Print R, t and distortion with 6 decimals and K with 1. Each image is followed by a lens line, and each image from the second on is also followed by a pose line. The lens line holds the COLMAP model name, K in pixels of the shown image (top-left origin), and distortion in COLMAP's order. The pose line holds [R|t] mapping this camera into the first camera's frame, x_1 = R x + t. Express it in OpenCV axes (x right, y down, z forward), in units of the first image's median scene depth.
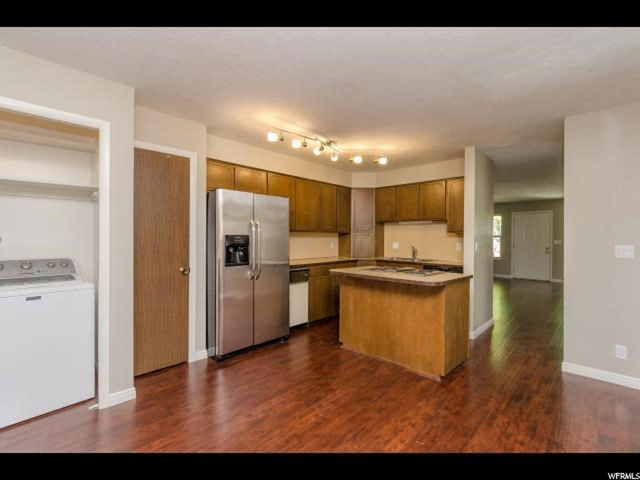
lens RADIAL K [[307.2, 0, 320.0], [0, 307.2, 240.0], [0, 0, 1]] dist [0.002825, 0.000066]
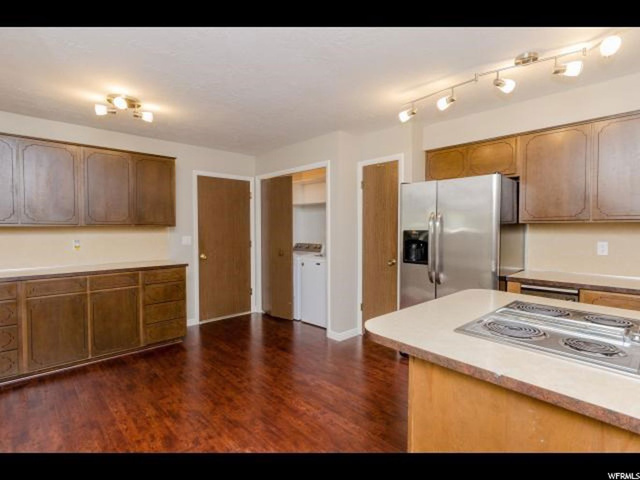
lens RADIAL K [[324.5, 0, 320.0], [0, 324.5, 240.0], [0, 0, 1]] dist [-0.000161, -0.000036]
pose [[-0.074951, 0.034261, -0.996598, 0.677225], [-0.010261, 0.999330, 0.035127, -0.017912], [0.997134, 0.012859, -0.074550, 0.730855]]
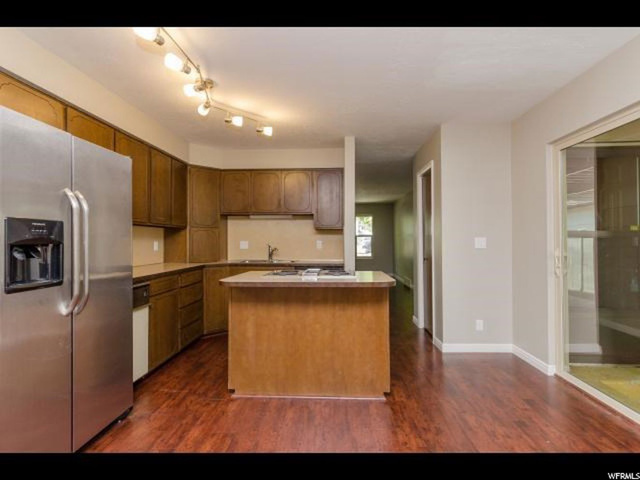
lens RADIAL K [[324.5, 0, 320.0], [0, 324.5, 240.0], [0, 0, 1]] dist [-0.000058, 0.000091]
pose [[0.732746, -0.003453, 0.680493, -0.266879], [0.013475, 0.999865, -0.009436, 0.022023], [-0.680368, 0.016084, 0.732694, 0.359417]]
